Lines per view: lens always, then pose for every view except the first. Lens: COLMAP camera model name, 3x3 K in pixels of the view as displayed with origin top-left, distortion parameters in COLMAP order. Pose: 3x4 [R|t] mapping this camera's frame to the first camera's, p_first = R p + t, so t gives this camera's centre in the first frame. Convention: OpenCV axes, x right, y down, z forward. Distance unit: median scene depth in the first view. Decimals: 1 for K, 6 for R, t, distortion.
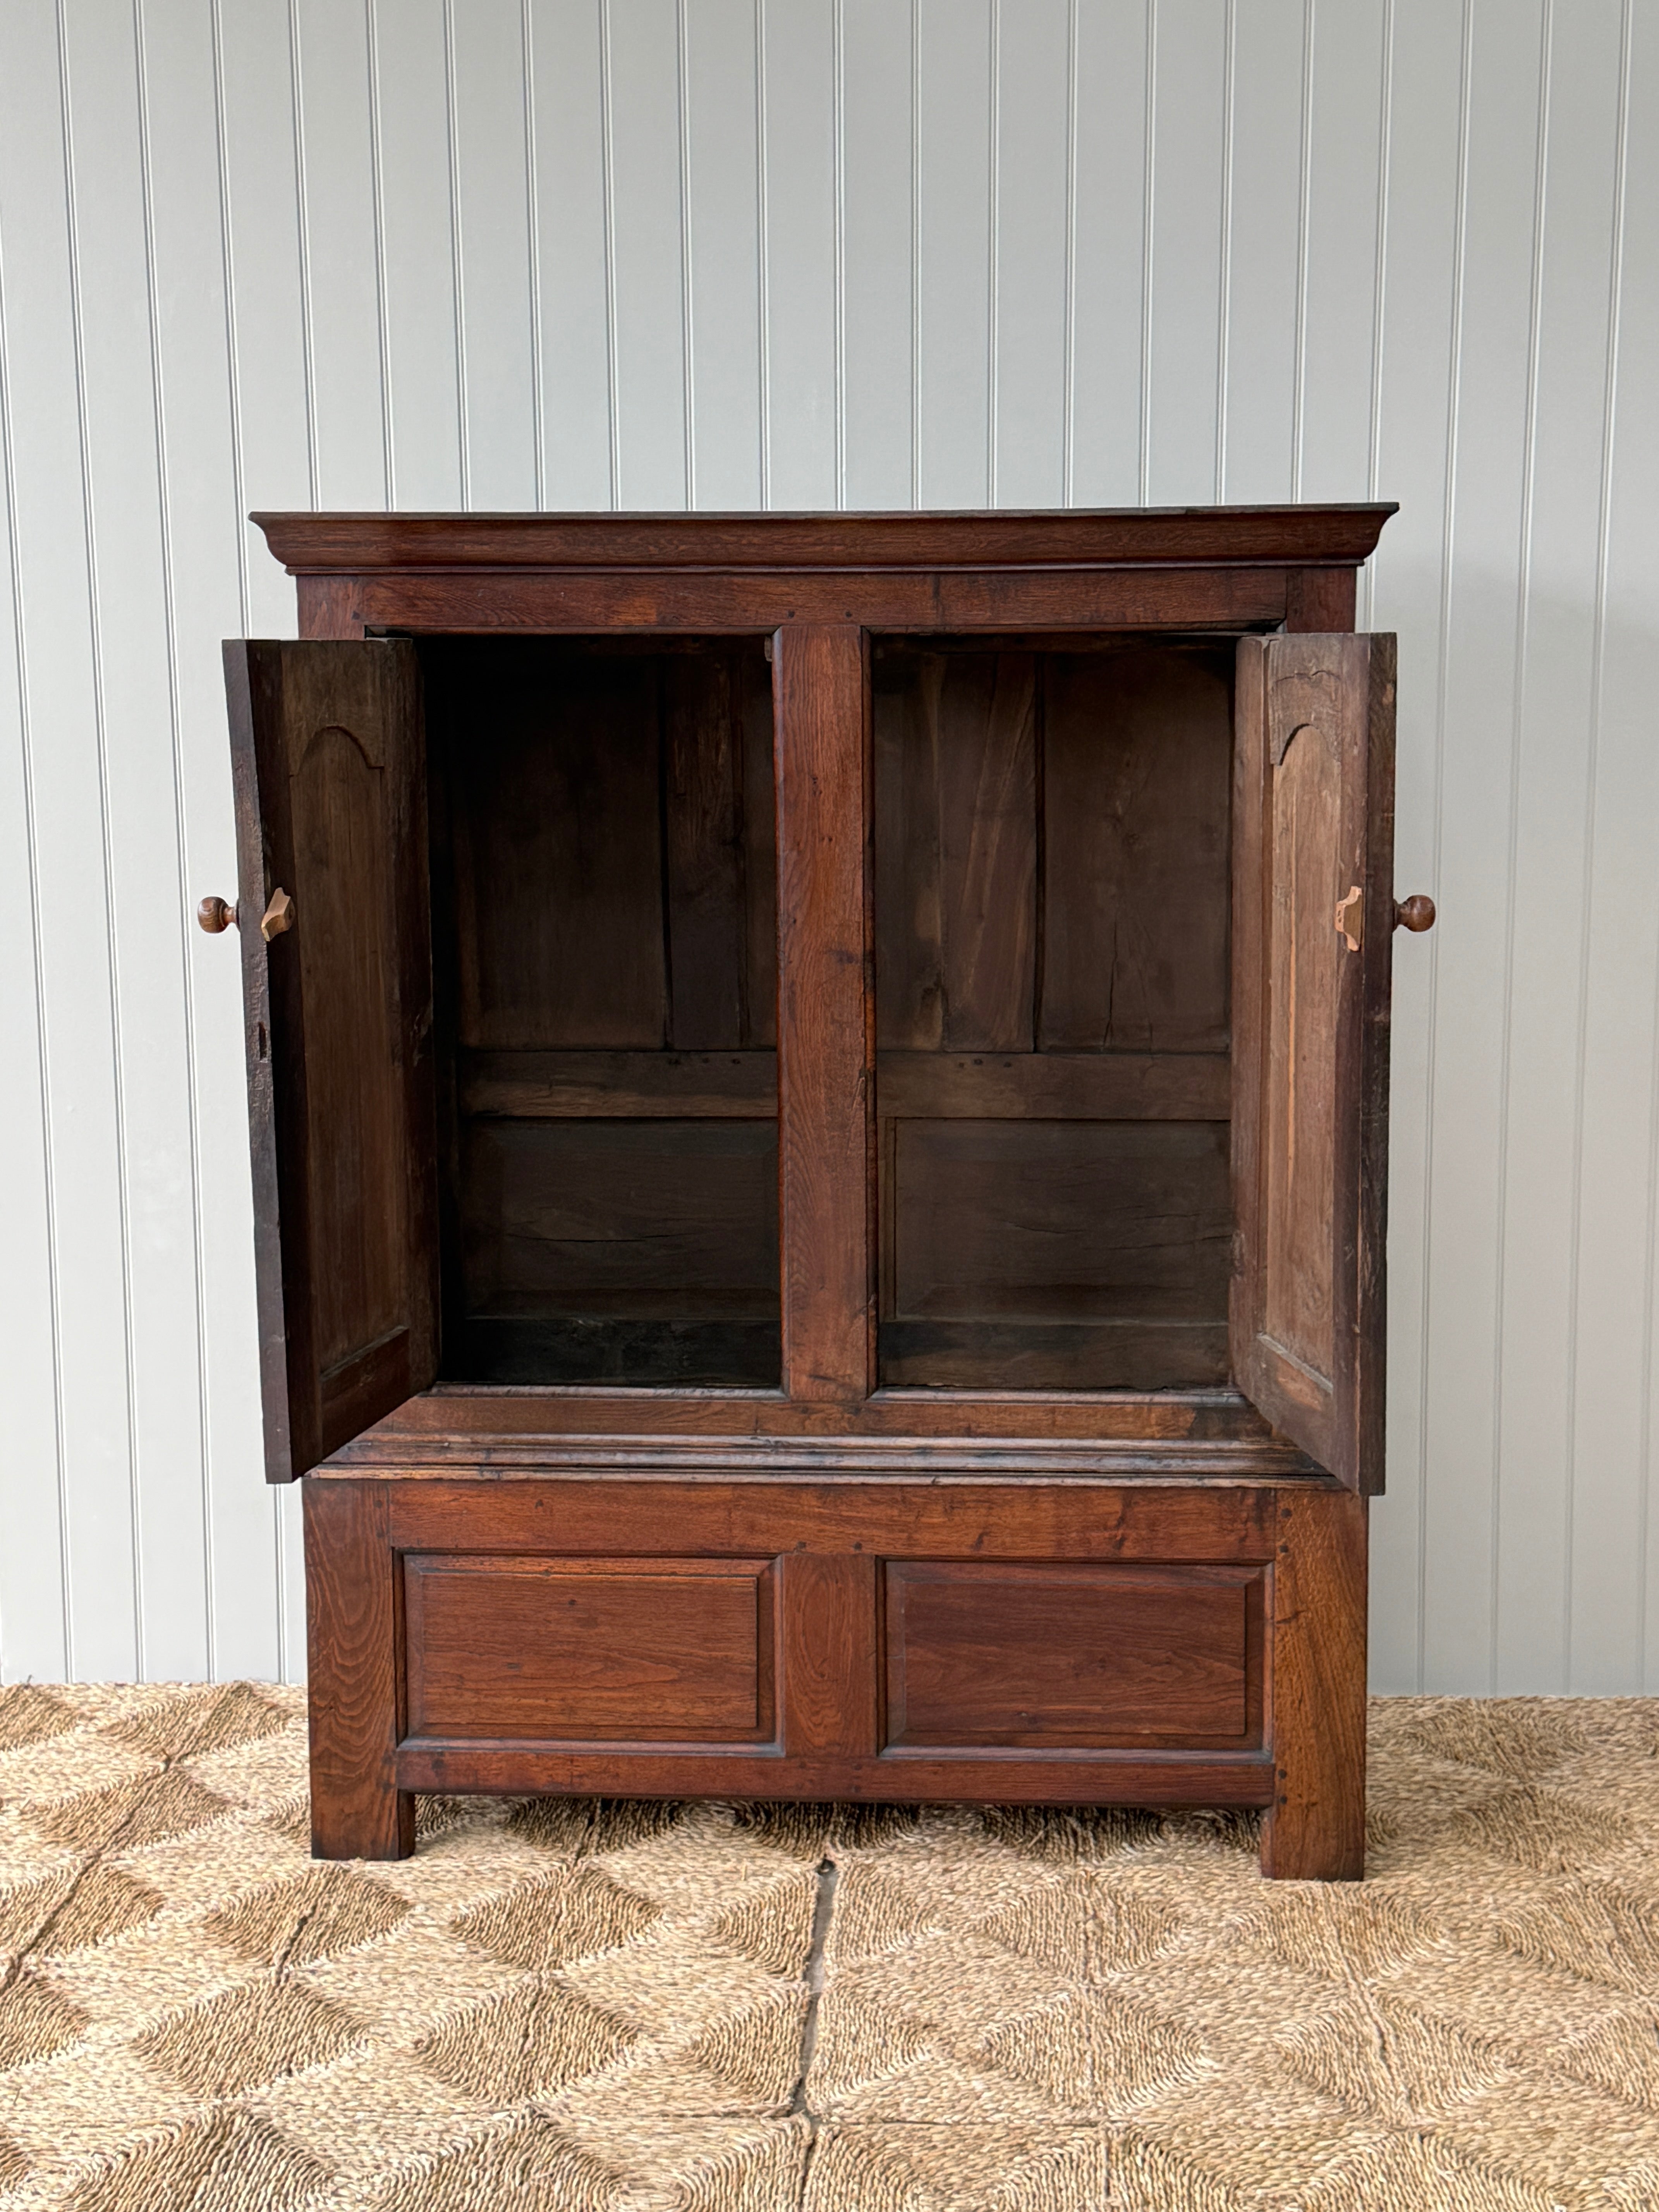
lens RADIAL K [[2906.3, 0, 847.9], [0, 2906.3, 1099.0], [0, 0, 1]] dist [0.202243, -0.487156]
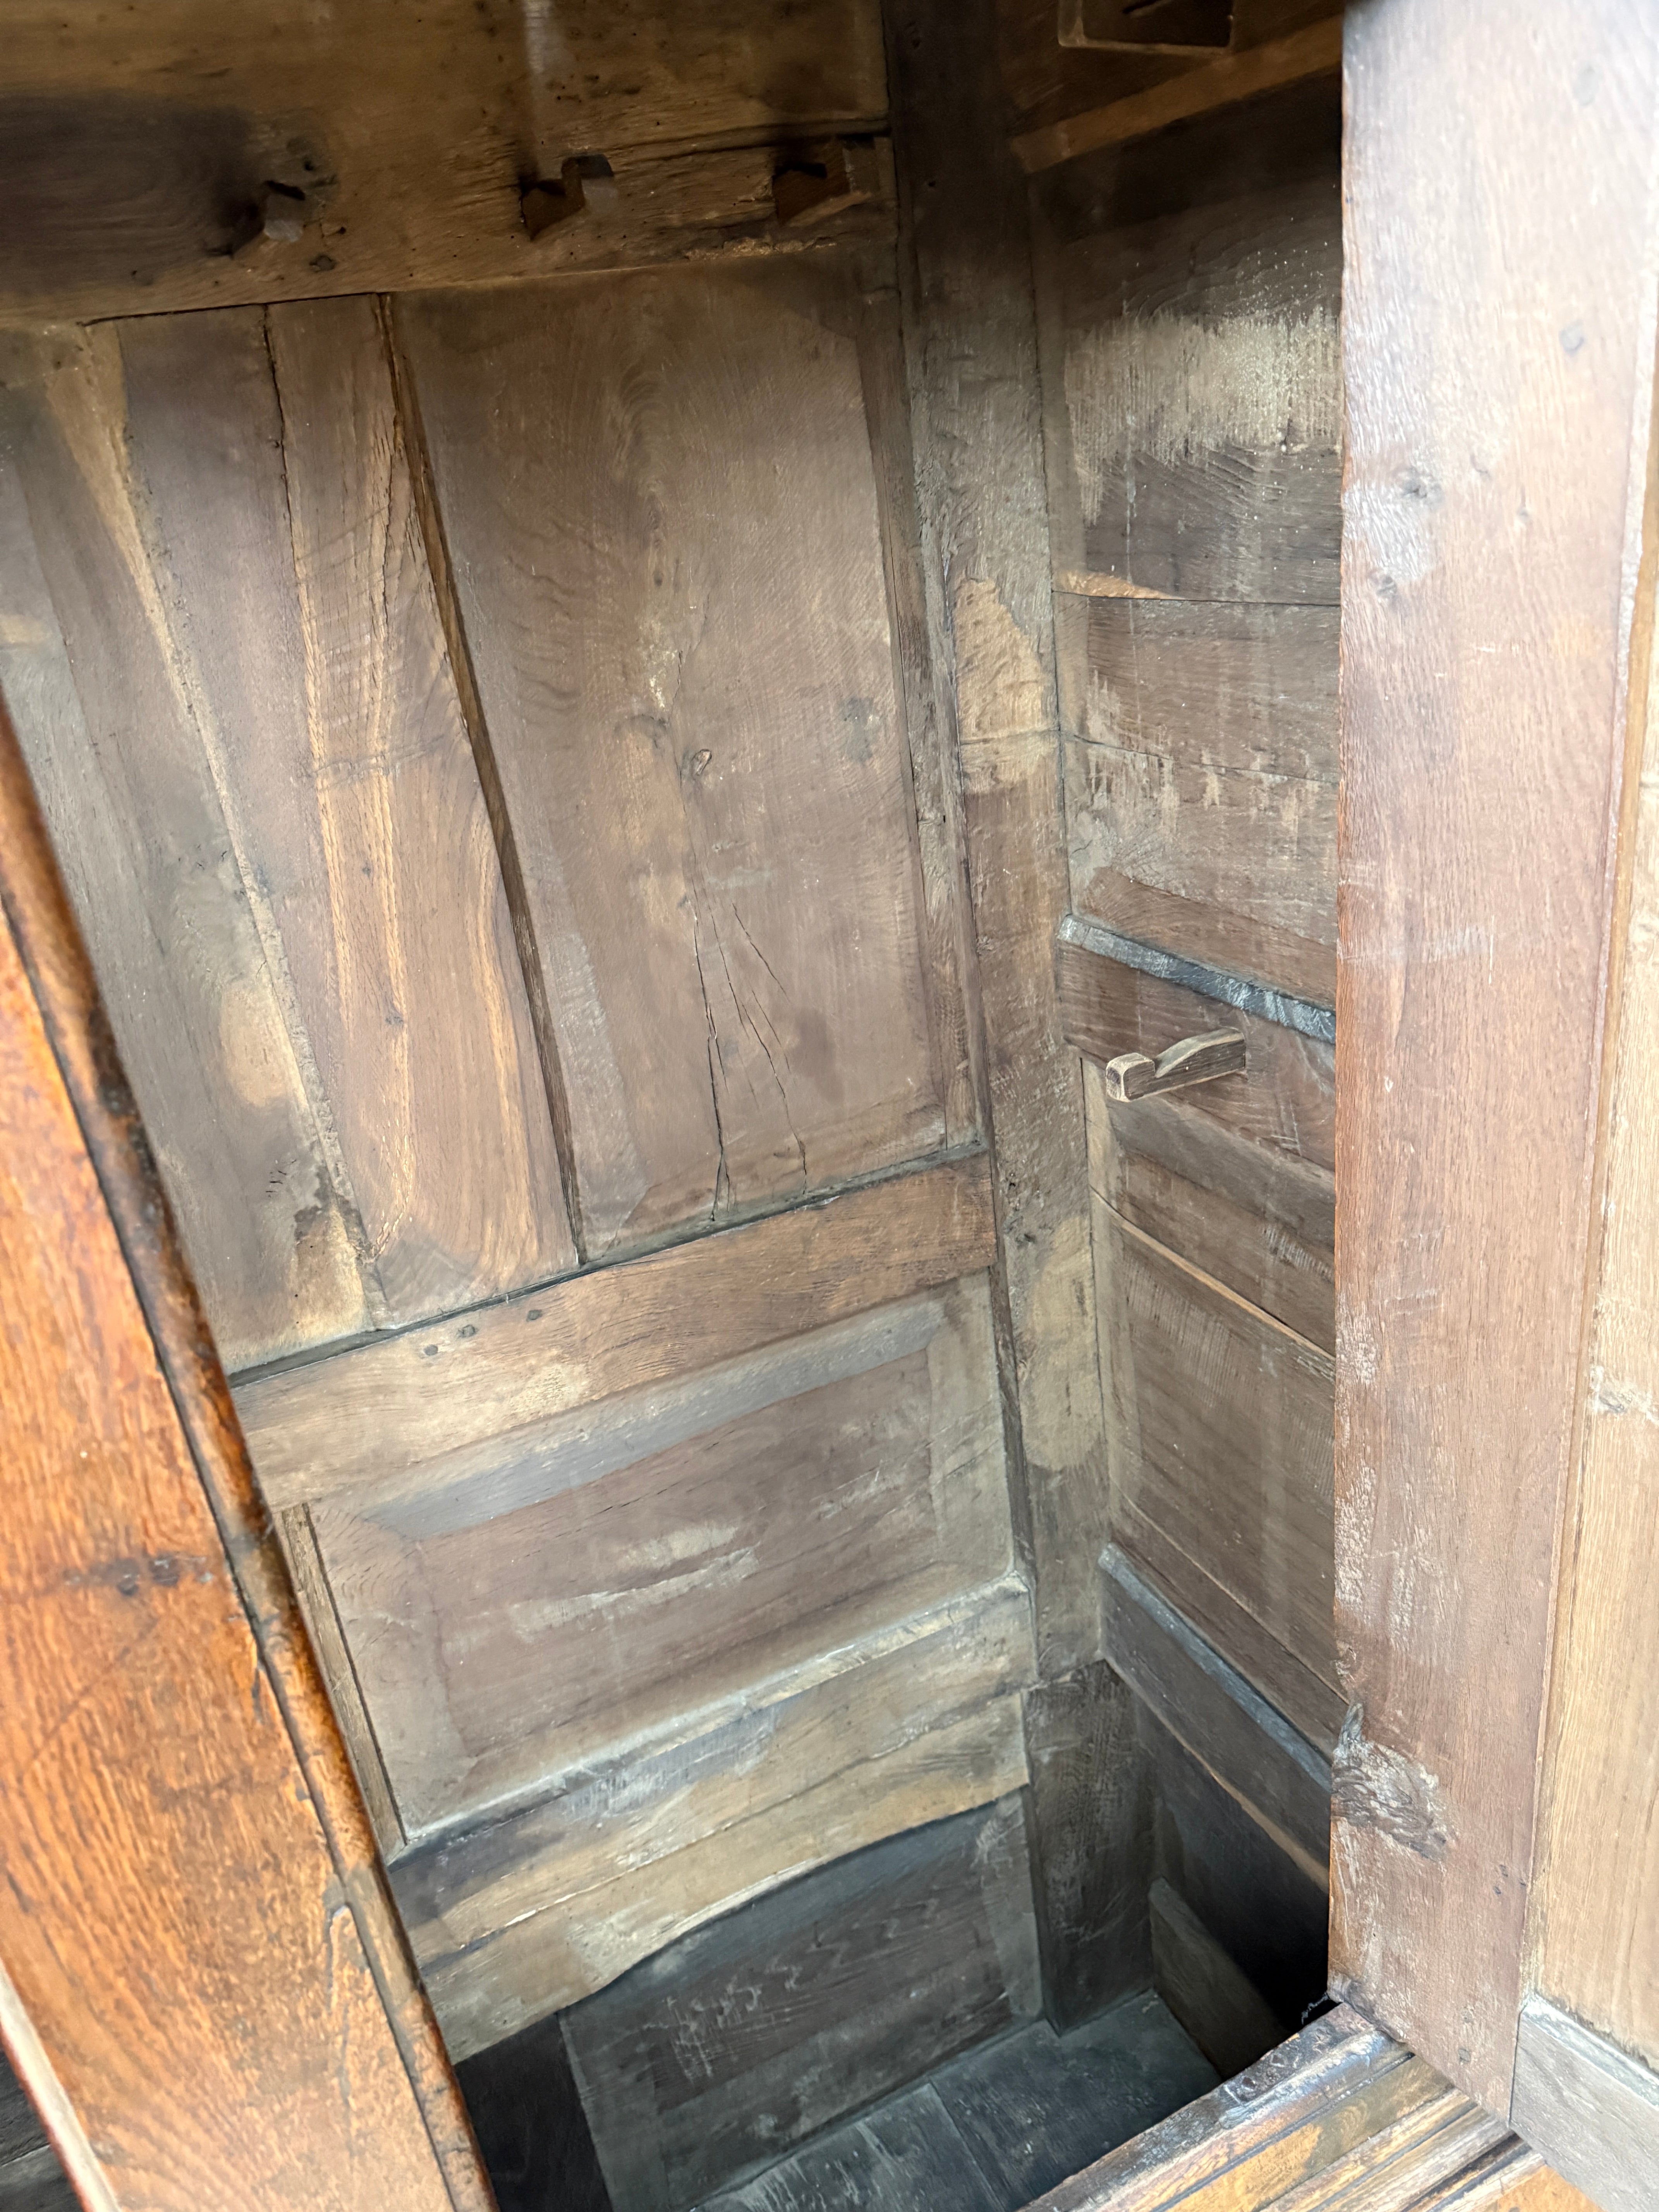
lens RADIAL K [[1554.3, 0, 824.8], [0, 1554.3, 1121.1], [0, 0, 1]] dist [0.114372, -0.175632]
pose [[0.869880, -0.285652, 0.402134, 0.006003], [0.190640, 0.946597, 0.260020, -0.103363], [-0.454934, -0.149524, 0.877883, 0.843786]]
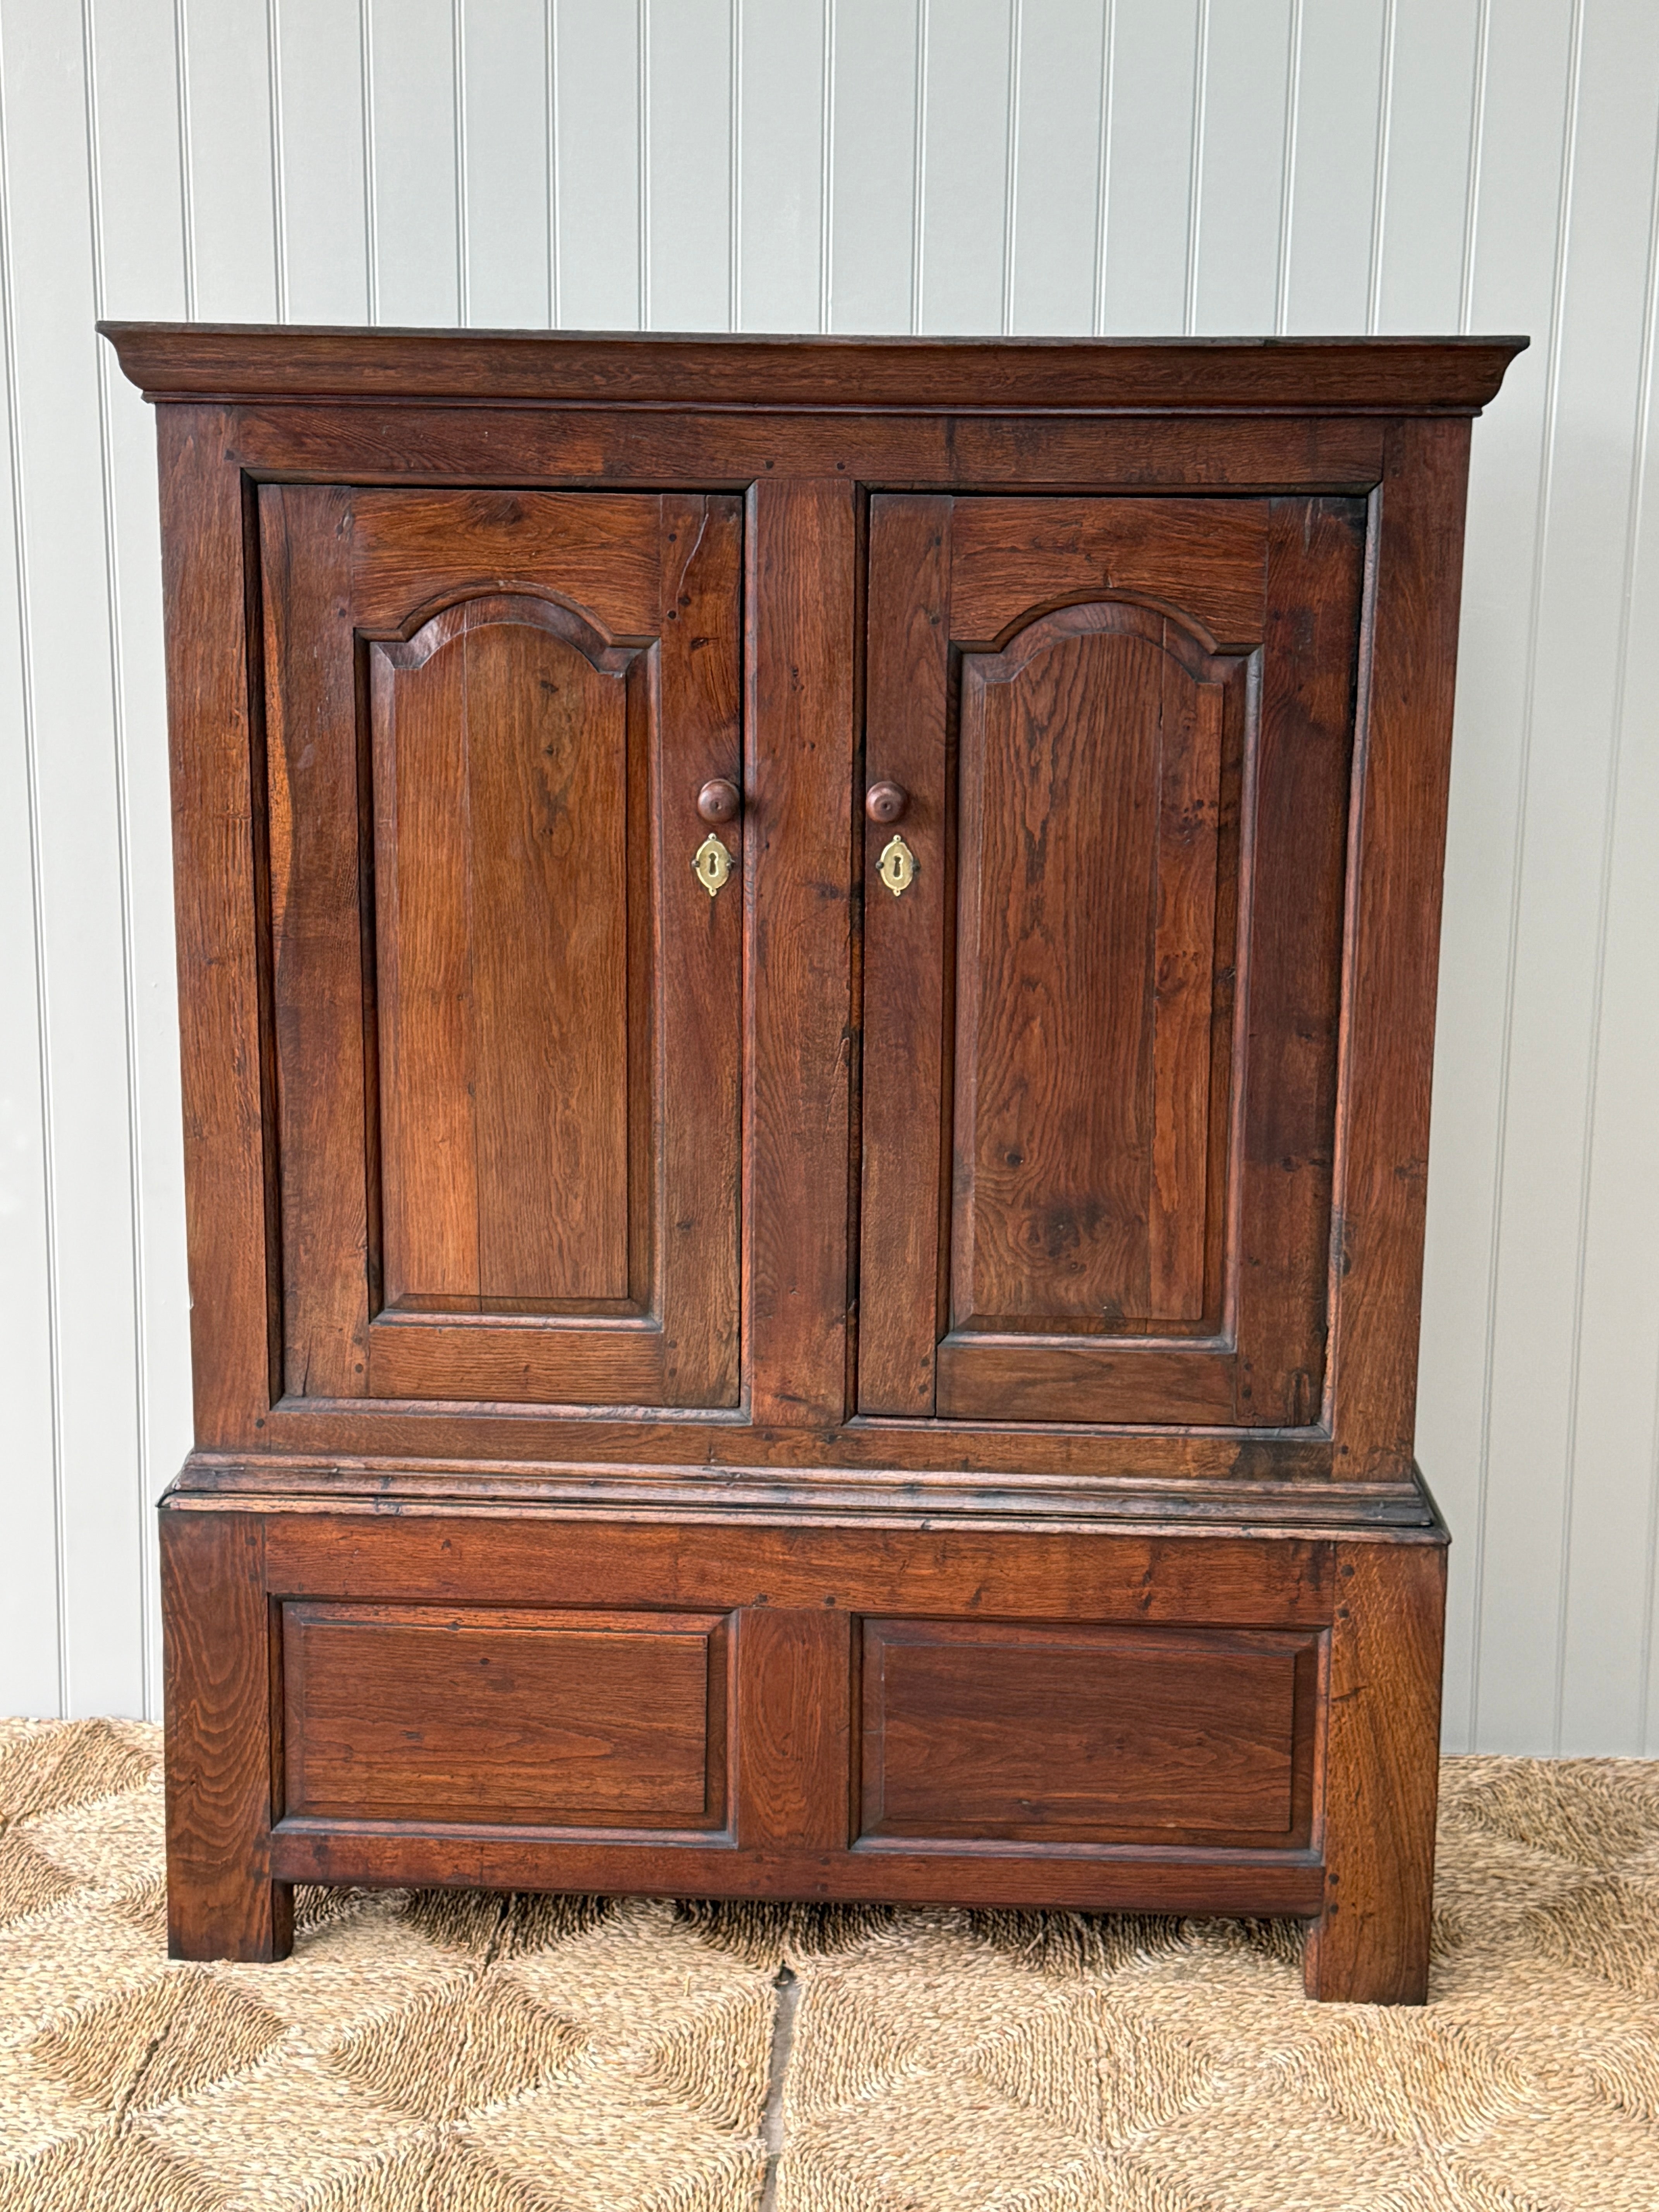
lens RADIAL K [[2905.2, 0, 821.9], [0, 2905.2, 1109.9], [0, 0, 1]] dist [0.206508, -0.511654]
pose [[0.999766, 0.016480, 0.013987, -0.012791], [-0.017017, 0.999089, 0.039139, -0.018777], [-0.013329, -0.039368, 0.999136, 0.174571]]
